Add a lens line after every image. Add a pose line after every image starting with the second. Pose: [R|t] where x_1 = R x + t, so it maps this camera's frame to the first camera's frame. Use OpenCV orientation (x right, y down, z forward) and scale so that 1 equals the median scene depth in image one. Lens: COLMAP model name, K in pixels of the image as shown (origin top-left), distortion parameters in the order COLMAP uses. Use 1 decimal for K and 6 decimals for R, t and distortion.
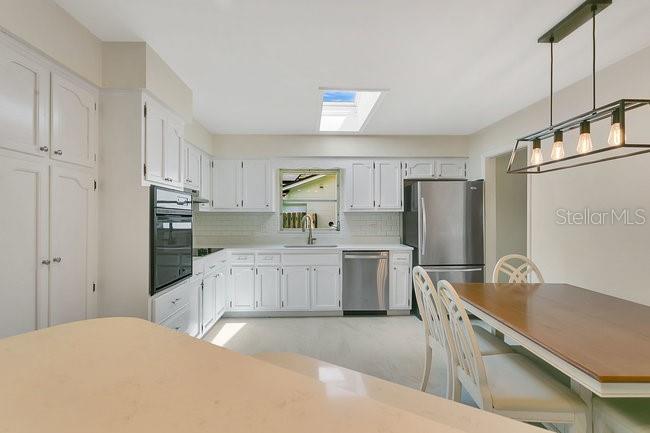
lens RADIAL K [[311.6, 0, 326.2], [0, 311.6, 215.9], [0, 0, 1]] dist [0.000331, 0.000201]
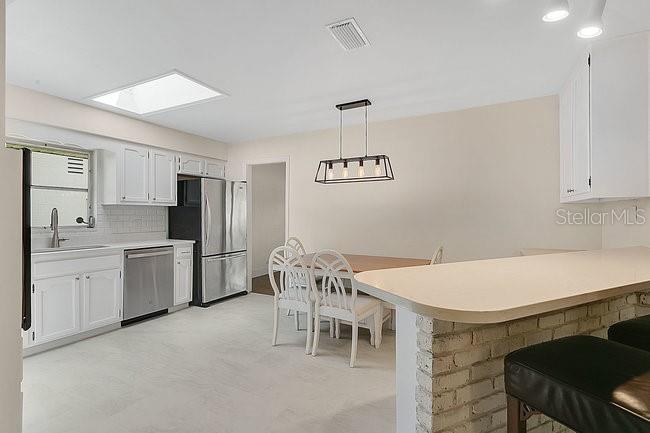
lens RADIAL K [[311.6, 0, 325.2], [0, 311.6, 214.1], [0, 0, 1]] dist [0.000331, 0.000201]
pose [[0.503729, 0.004534, 0.863850, -0.389890], [-0.001716, 0.999990, -0.004248, 0.016240], [-0.863860, 0.000657, 0.503731, 0.096253]]
